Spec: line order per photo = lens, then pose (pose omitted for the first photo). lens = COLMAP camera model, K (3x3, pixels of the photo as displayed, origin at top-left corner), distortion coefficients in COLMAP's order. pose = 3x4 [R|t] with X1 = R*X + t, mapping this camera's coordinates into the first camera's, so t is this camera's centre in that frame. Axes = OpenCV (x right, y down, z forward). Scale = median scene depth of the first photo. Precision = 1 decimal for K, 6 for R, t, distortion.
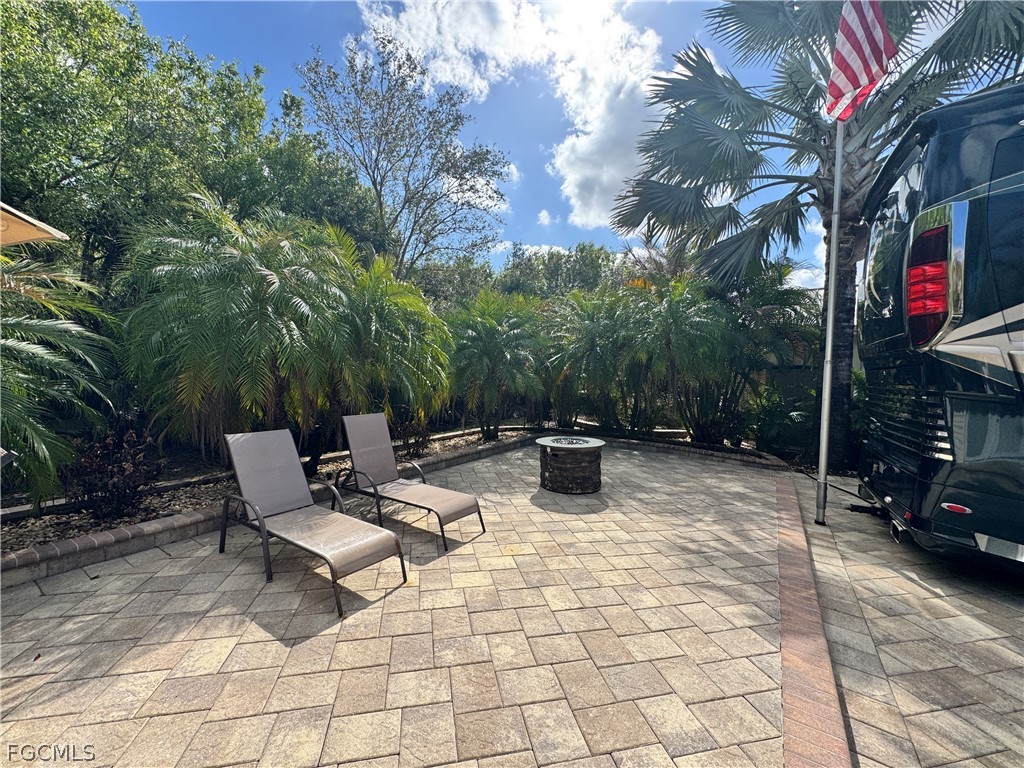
lens RADIAL K [[408.6, 0, 509.3], [0, 408.6, 384.5], [0, 0, 1]] dist [-0.001512, -0.000073]
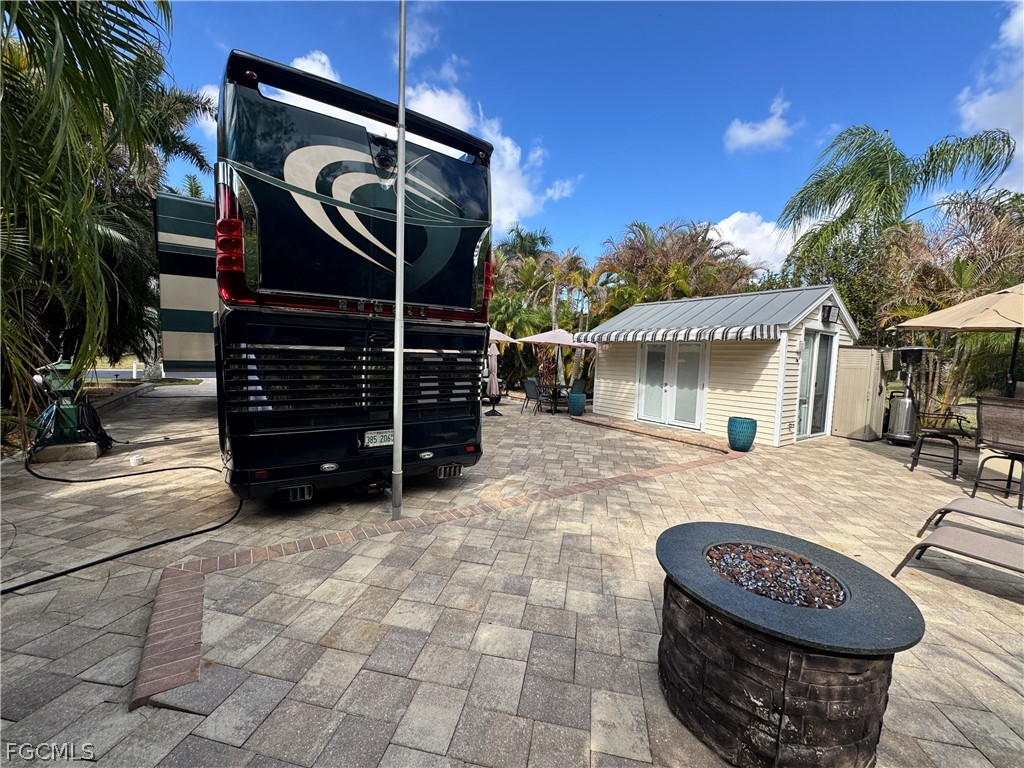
lens RADIAL K [[408.6, 0, 509.3], [0, 408.6, 384.5], [0, 0, 1]] dist [-0.001512, -0.000073]
pose [[-0.912345, -0.087649, 0.399931, 0.309056], [-0.044703, 0.992302, 0.115495, -0.040890], [-0.406976, 0.087493, -0.909239, 1.911248]]
